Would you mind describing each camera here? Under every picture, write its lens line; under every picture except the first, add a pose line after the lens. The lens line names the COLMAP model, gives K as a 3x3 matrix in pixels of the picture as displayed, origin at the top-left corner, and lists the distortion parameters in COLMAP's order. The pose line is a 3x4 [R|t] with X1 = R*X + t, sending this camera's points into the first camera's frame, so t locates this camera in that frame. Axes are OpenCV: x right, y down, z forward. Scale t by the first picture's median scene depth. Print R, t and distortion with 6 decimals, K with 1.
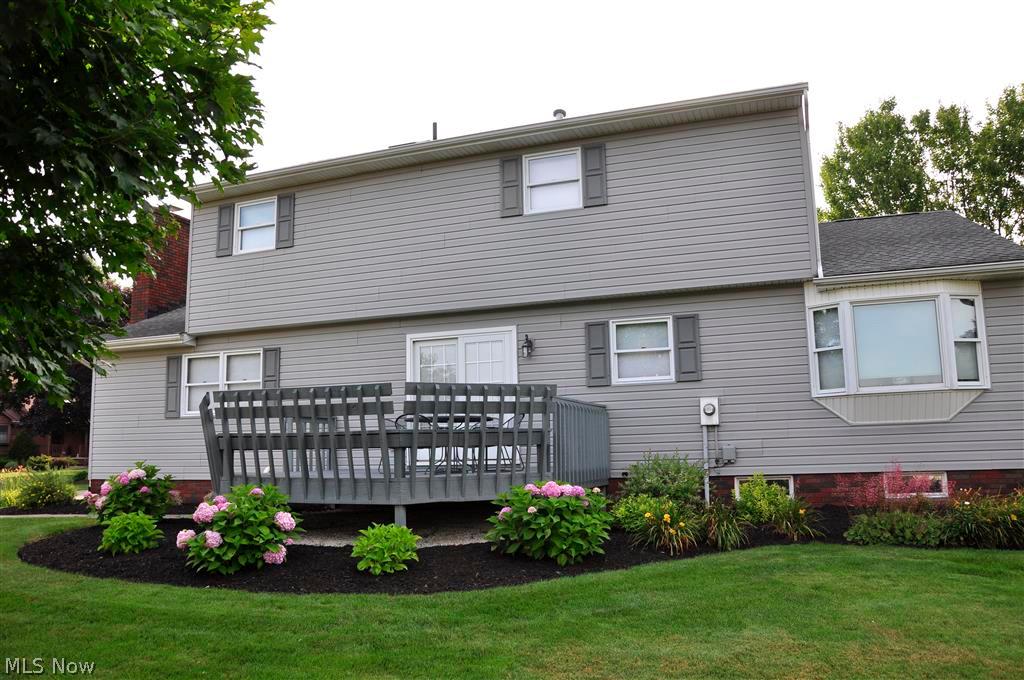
lens RADIAL K [[801.8, 0, 512.0], [0, 801.8, 340.0], [0, 0, 1]] dist [-0.104136, 0.001778]
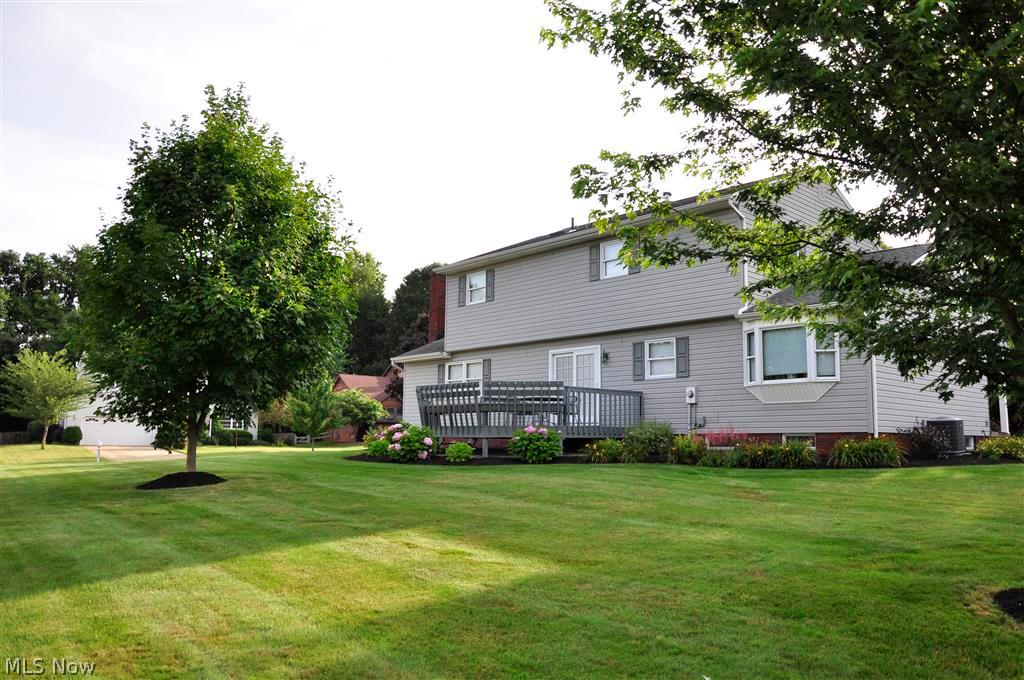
lens RADIAL K [[801.8, 0, 512.0], [0, 801.8, 340.0], [0, 0, 1]] dist [-0.104136, 0.001778]
pose [[0.889098, -0.030596, -0.456694, 0.639388], [0.038408, 0.999231, 0.007829, -0.050269], [0.456103, -0.024502, 0.889589, -0.616339]]
